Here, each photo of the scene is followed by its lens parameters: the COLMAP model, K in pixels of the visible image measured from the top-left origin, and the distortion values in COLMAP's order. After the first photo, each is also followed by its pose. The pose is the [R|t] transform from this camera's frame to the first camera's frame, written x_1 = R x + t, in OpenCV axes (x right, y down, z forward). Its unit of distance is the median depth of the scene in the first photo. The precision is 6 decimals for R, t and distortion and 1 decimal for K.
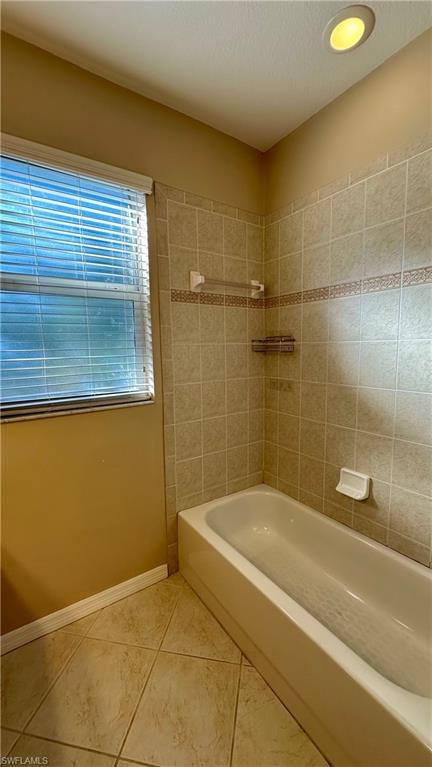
lens RADIAL K [[307.7, 0, 216.4], [0, 307.7, 383.0], [0, 0, 1]] dist [0.000406, -0.000007]
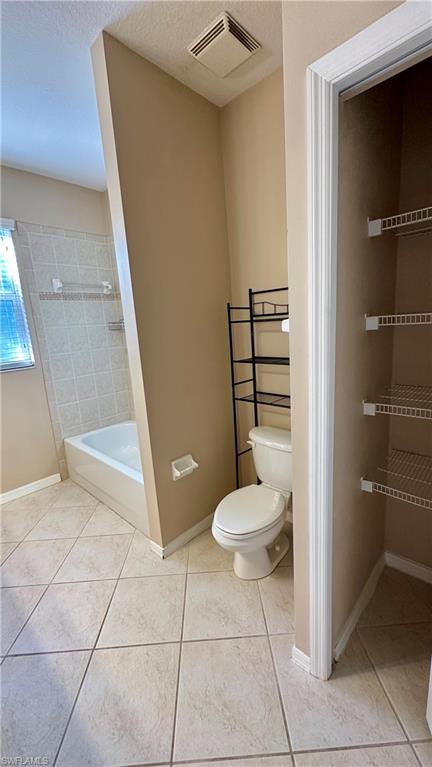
lens RADIAL K [[307.7, 0, 214.7], [0, 307.7, 383.2], [0, 0, 1]] dist [0.000406, -0.000007]
pose [[0.977274, -0.088894, 0.192441, 0.347363], [0.076079, 0.994426, 0.073001, 0.092158], [-0.197857, -0.056702, 0.978589, -0.642109]]
